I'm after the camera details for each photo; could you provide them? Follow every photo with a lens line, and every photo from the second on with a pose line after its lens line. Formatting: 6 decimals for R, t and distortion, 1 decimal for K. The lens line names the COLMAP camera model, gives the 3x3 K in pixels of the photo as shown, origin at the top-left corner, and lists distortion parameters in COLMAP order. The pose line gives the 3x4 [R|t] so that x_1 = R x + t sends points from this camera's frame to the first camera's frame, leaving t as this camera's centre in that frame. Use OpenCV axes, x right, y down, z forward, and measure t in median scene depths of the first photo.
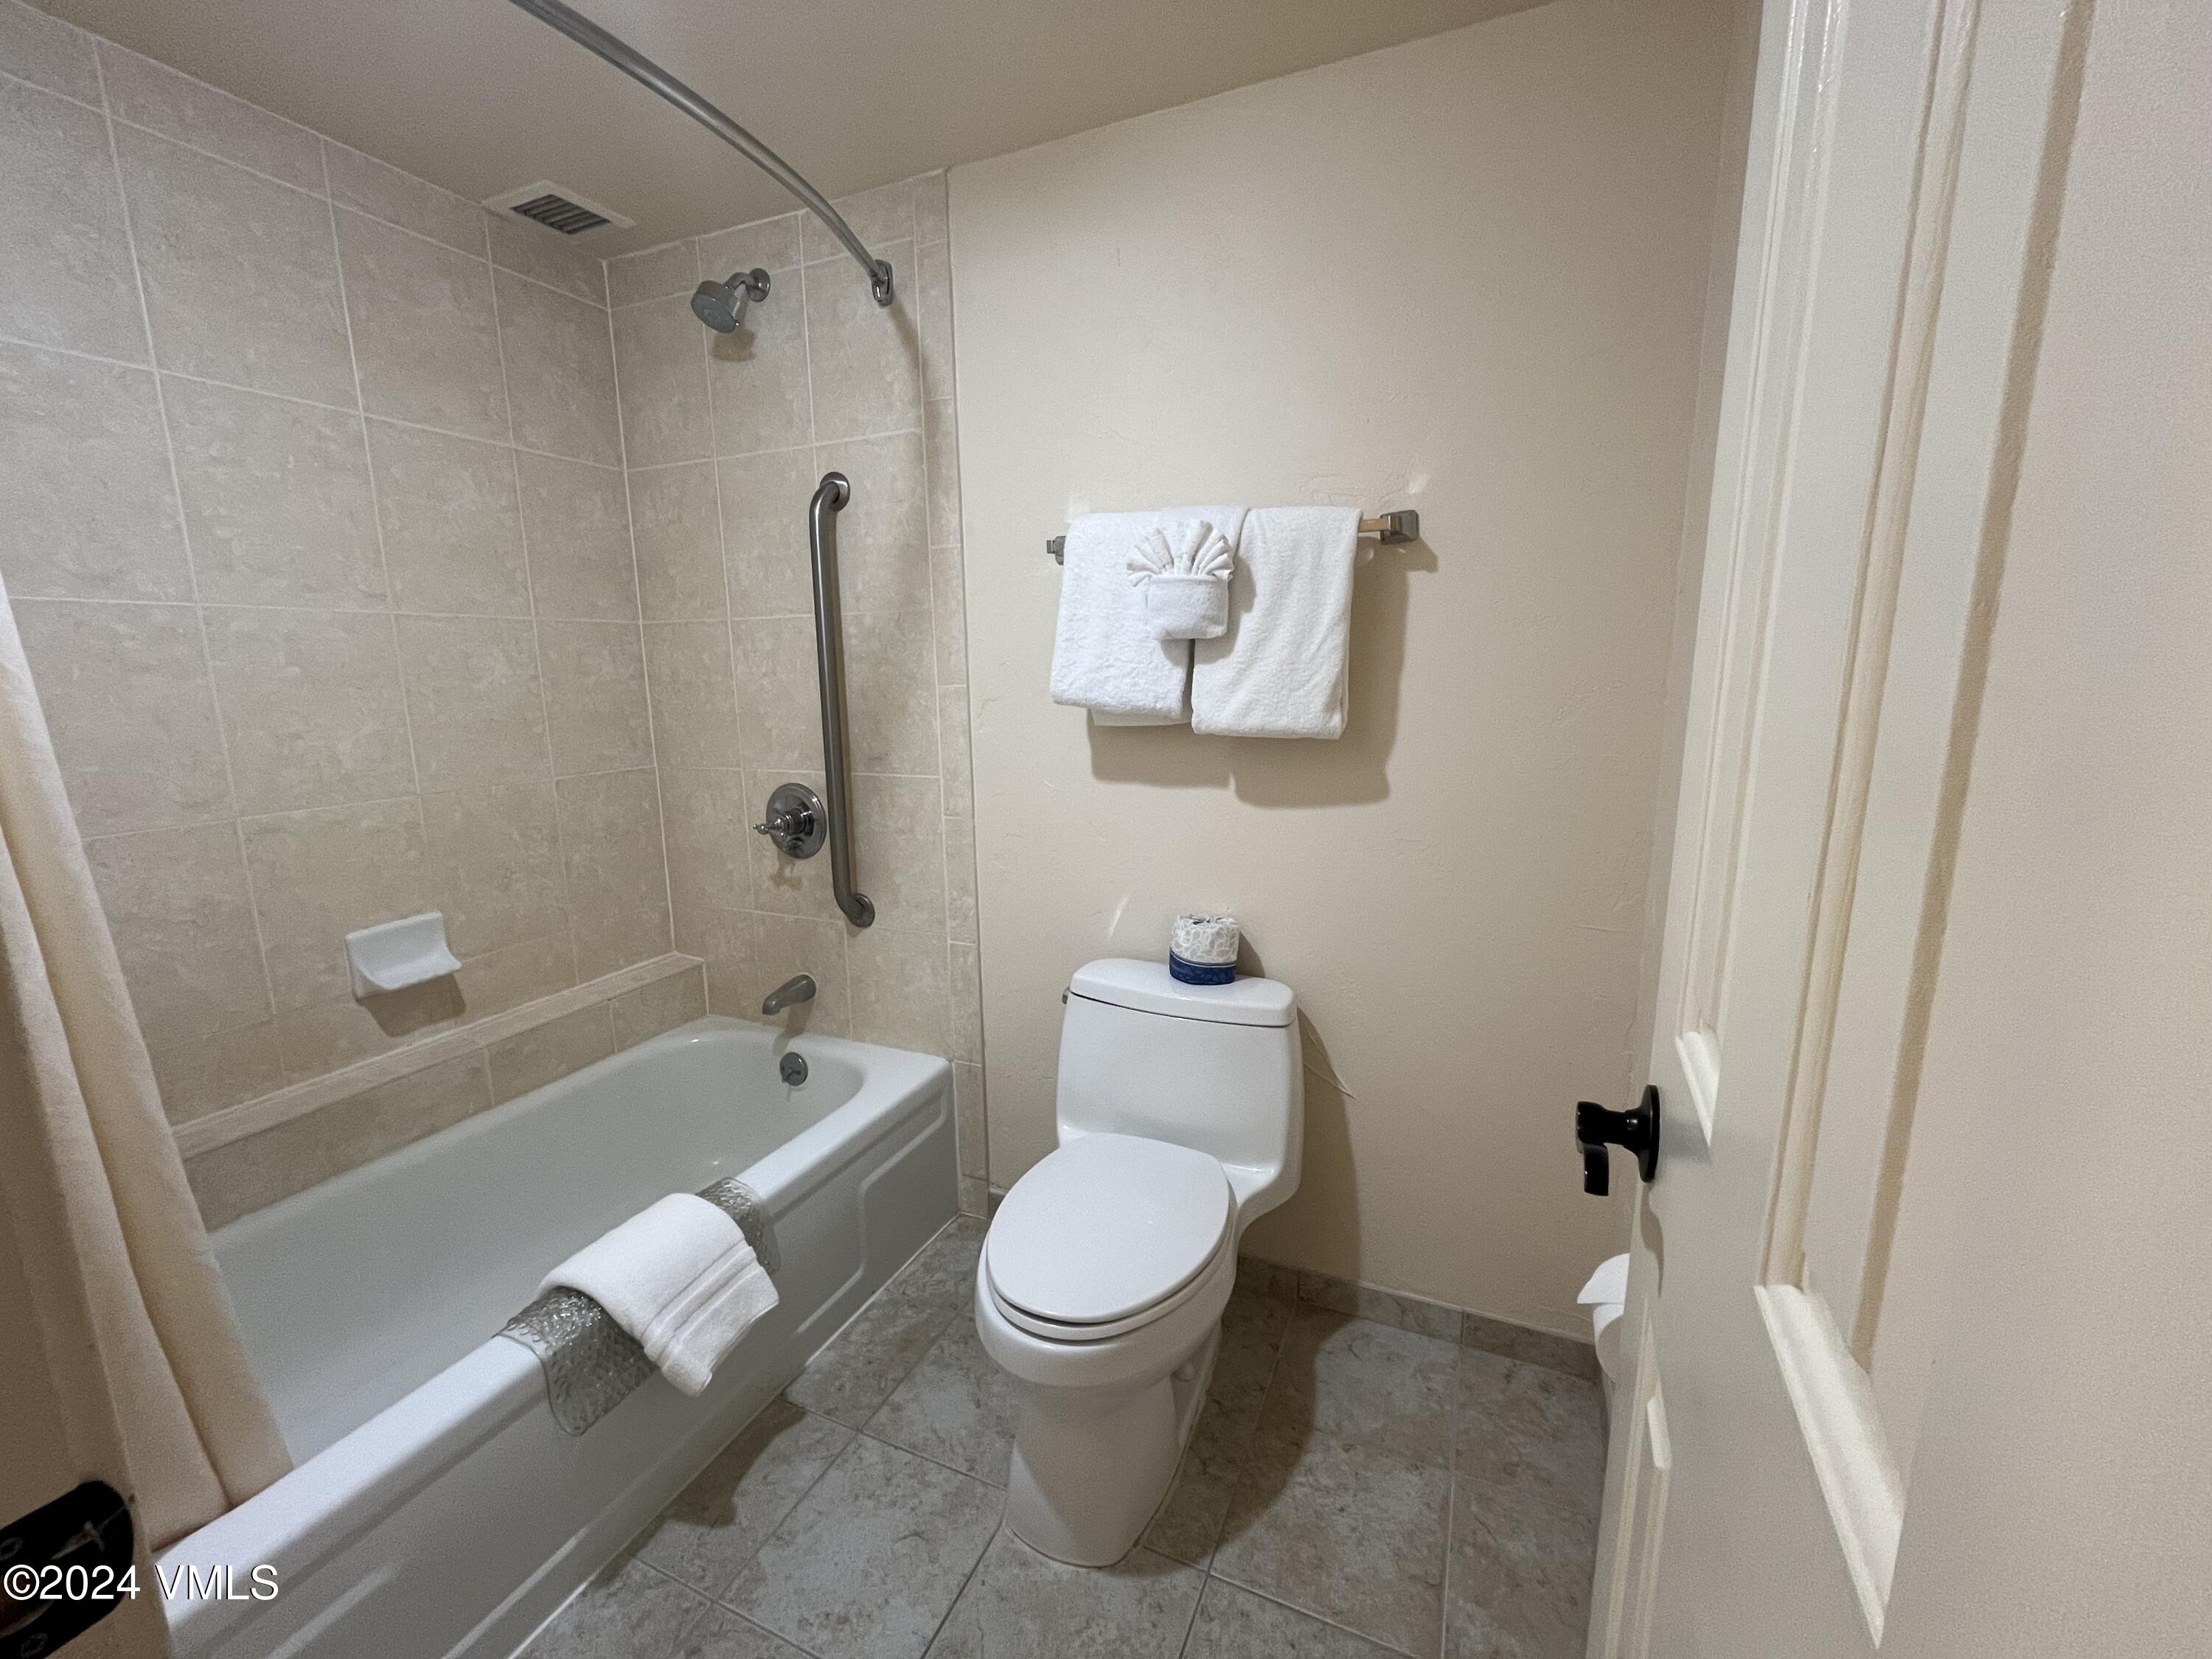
lens RADIAL K [[896.7, 0, 1100.6], [0, 896.7, 827.8], [0, 0, 1]] dist [-0.003077, 0.000267]
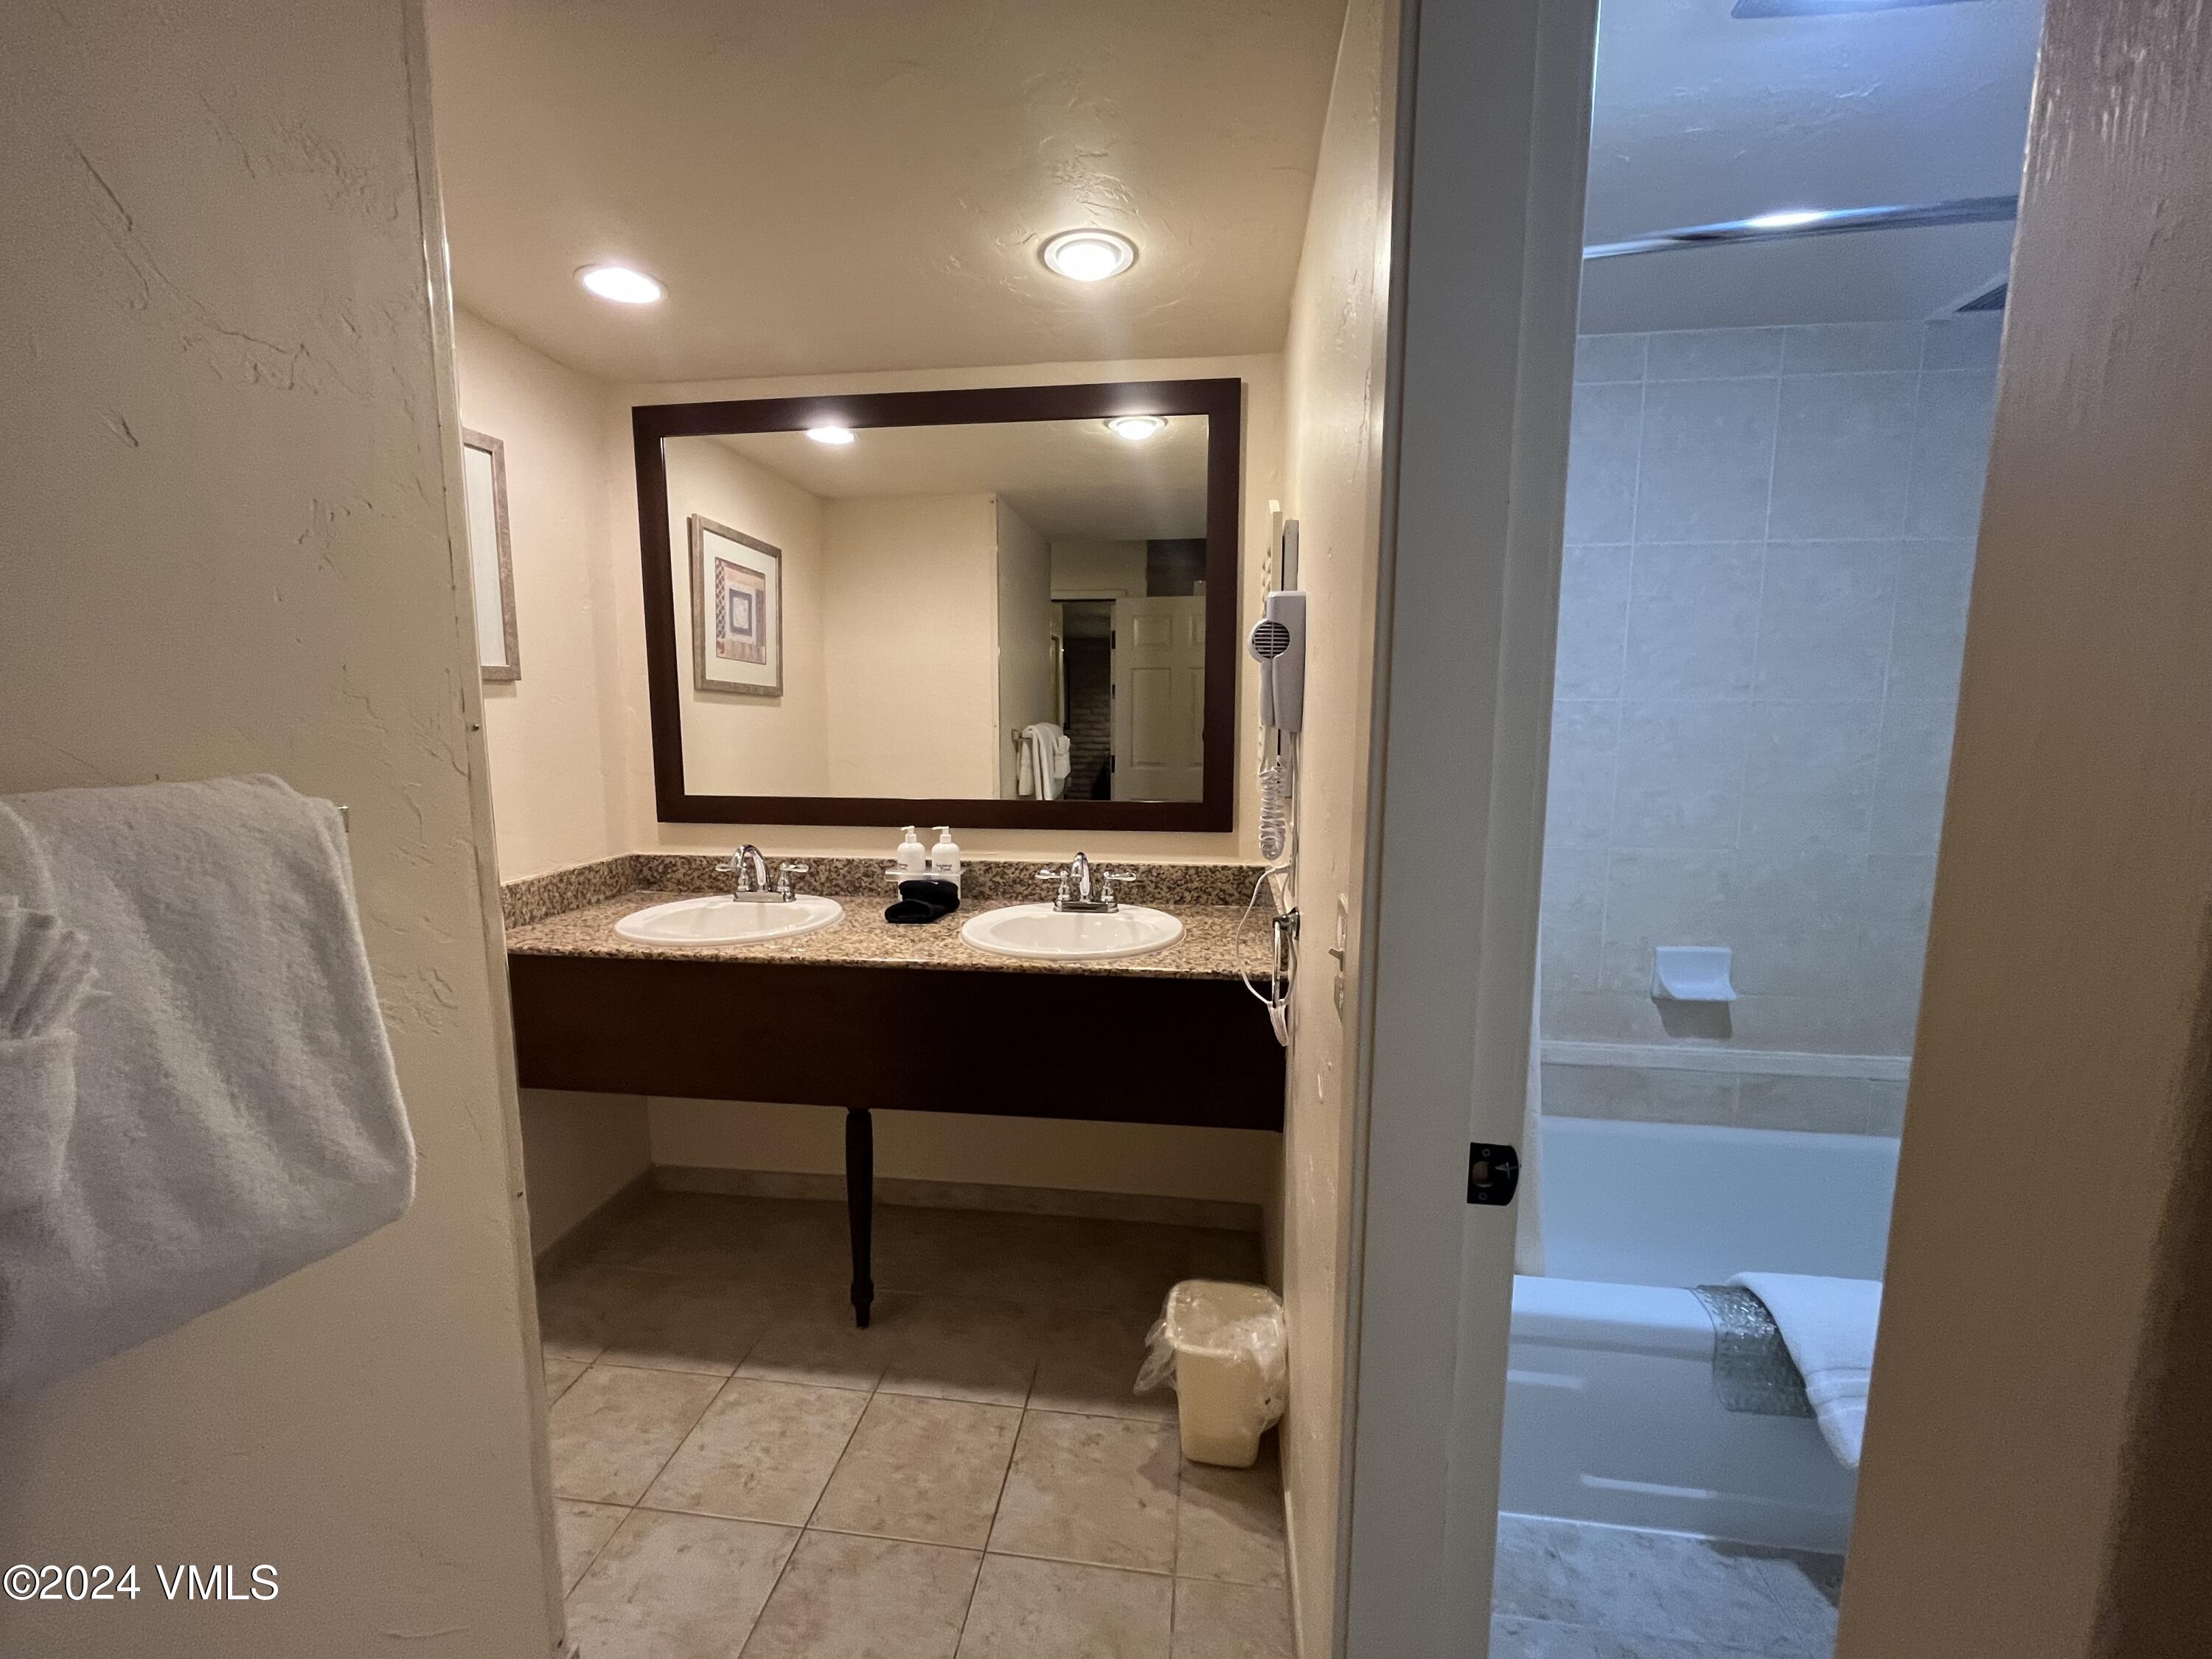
lens RADIAL K [[896.7, 0, 1100.6], [0, 896.7, 827.8], [0, 0, 1]] dist [-0.003077, 0.000267]
pose [[0.282301, 0.140870, -0.948926, 0.139459], [-0.174926, 0.980135, 0.093464, -0.030992], [0.943243, 0.139607, 0.301336, -0.178464]]
